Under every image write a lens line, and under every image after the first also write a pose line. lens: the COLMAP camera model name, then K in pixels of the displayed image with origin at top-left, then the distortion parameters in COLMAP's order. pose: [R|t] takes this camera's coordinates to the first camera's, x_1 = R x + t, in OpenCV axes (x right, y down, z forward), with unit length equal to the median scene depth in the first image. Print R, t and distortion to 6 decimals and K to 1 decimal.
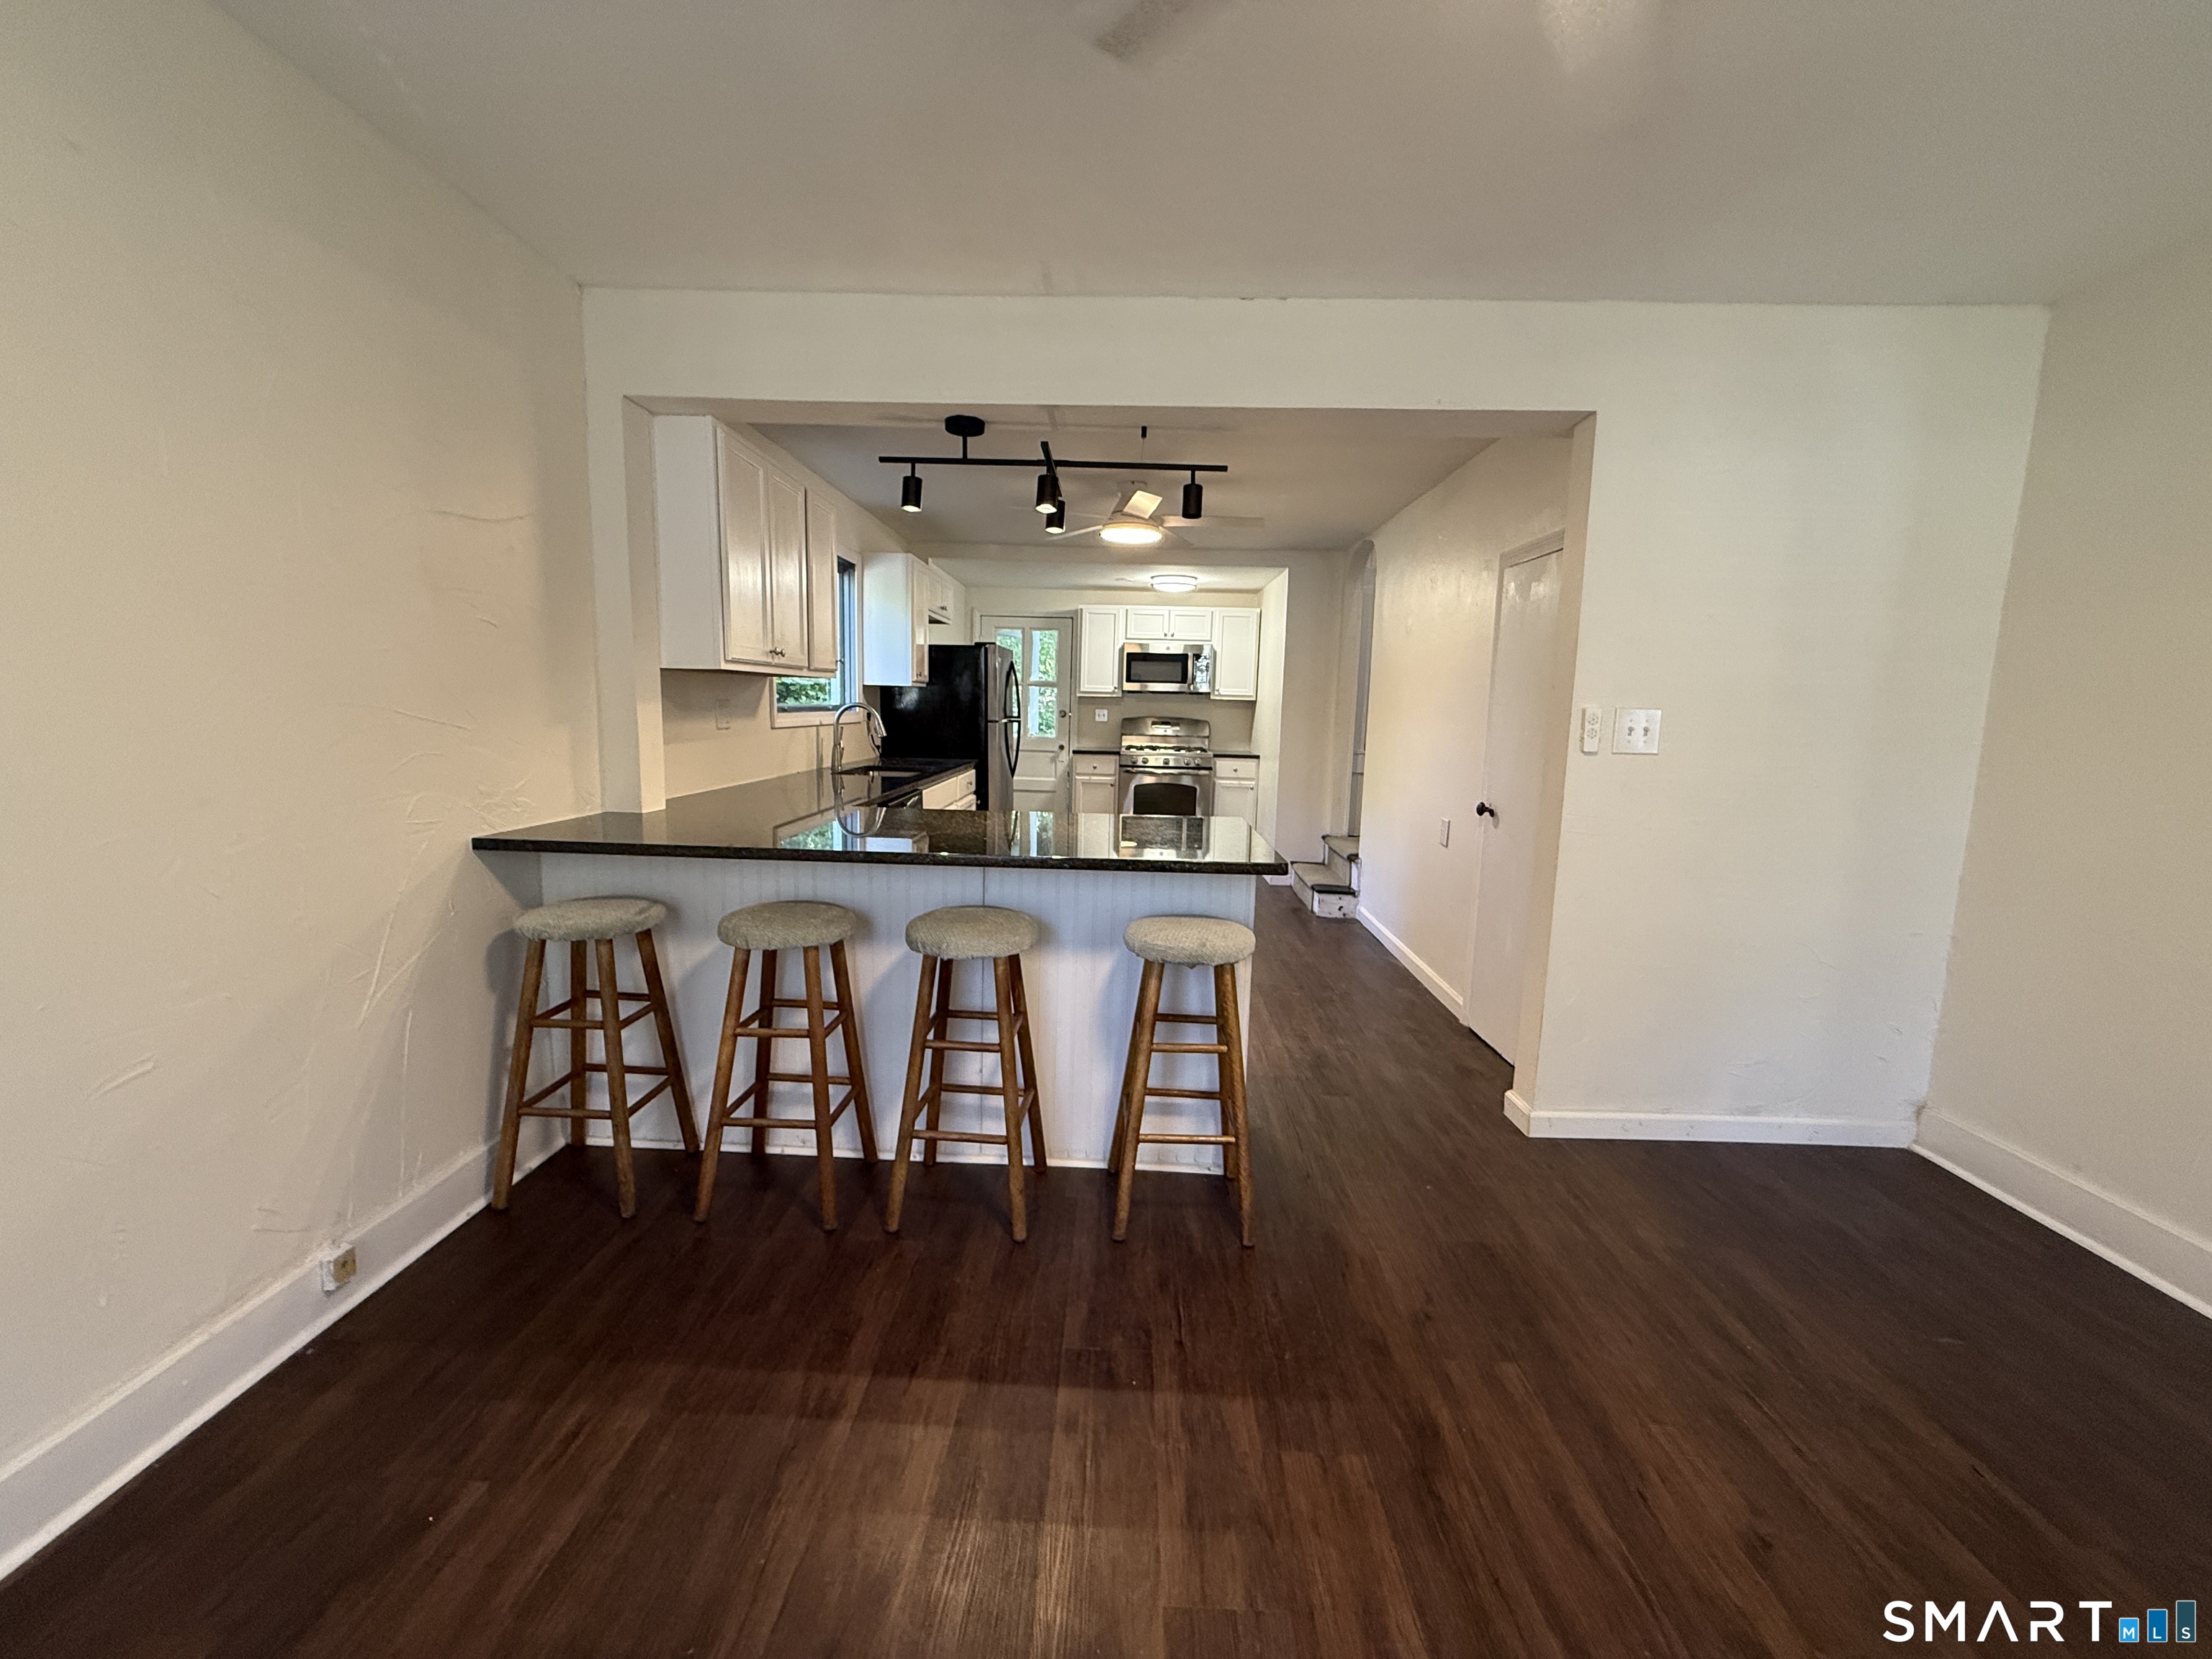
lens RADIAL K [[892.2, 0, 1088.8], [0, 892.2, 813.9], [0, 0, 1]] dist [0.001471, -0.000034]
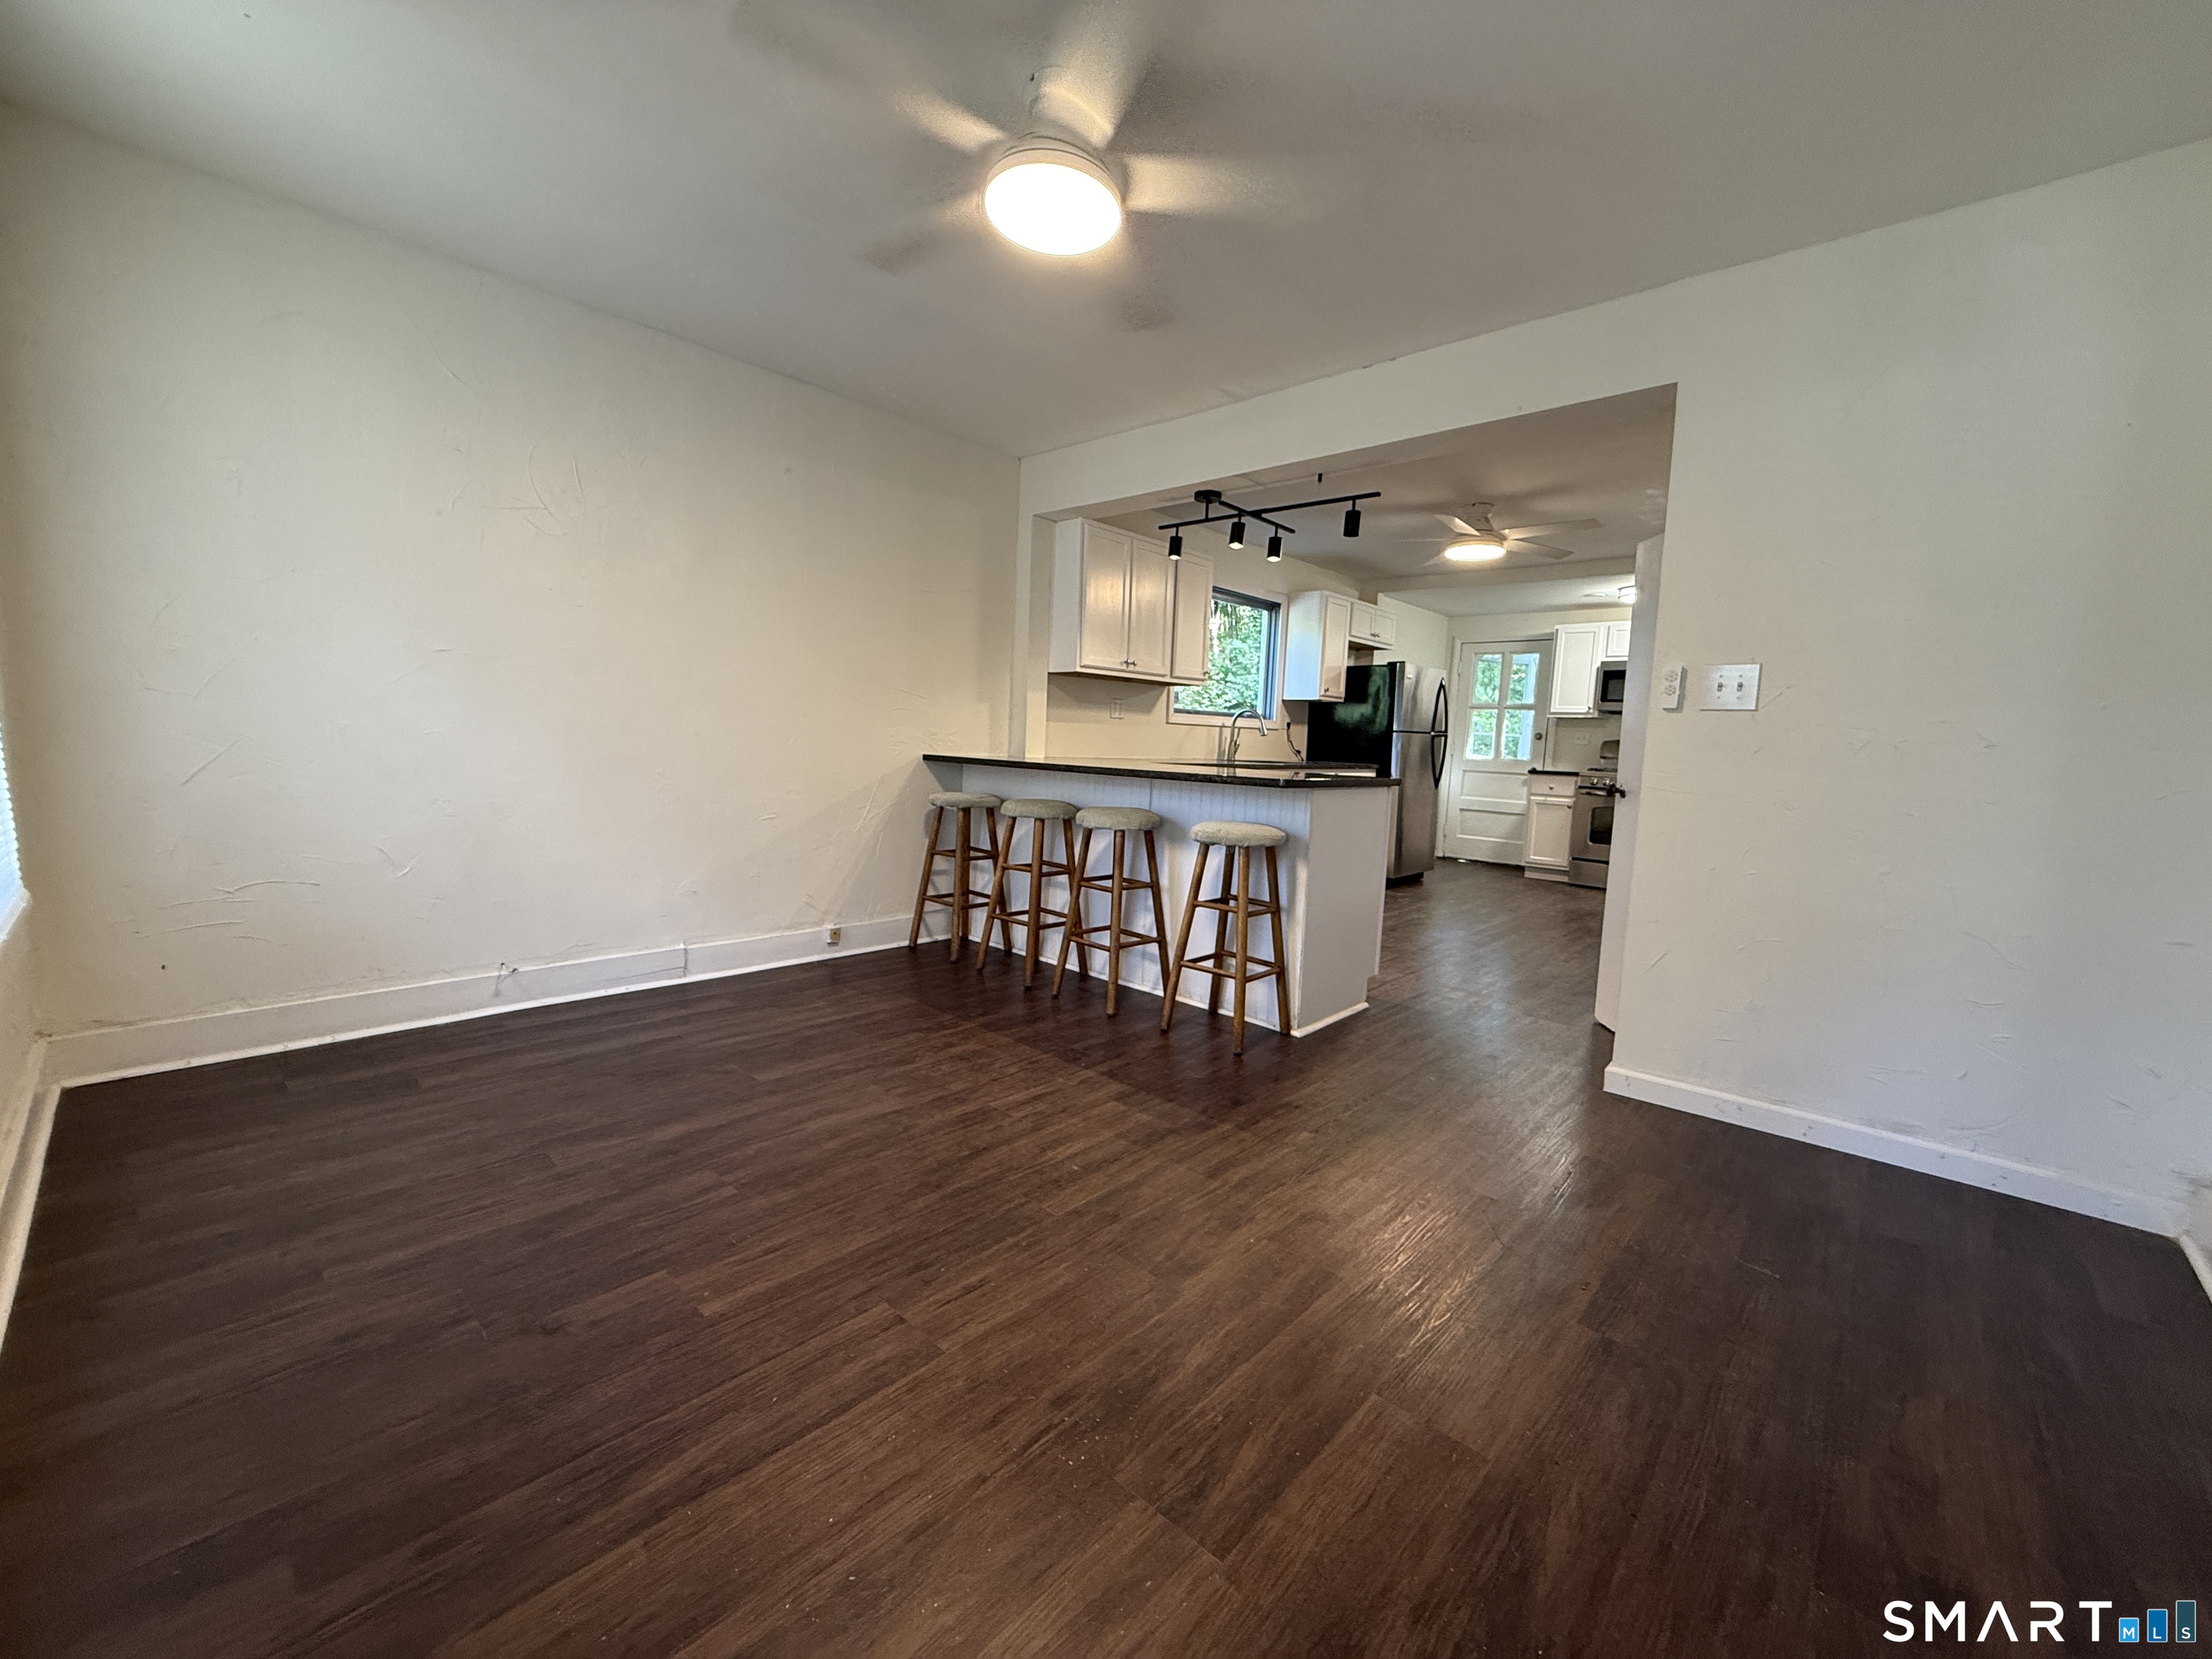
lens RADIAL K [[892.2, 0, 1088.8], [0, 892.2, 813.9], [0, 0, 1]] dist [0.001471, -0.000034]
pose [[0.749399, 0.061237, -0.659280, 0.434152], [-0.102651, 0.994420, -0.024316, 0.082666], [0.654113, 0.085898, 0.751504, -0.107517]]
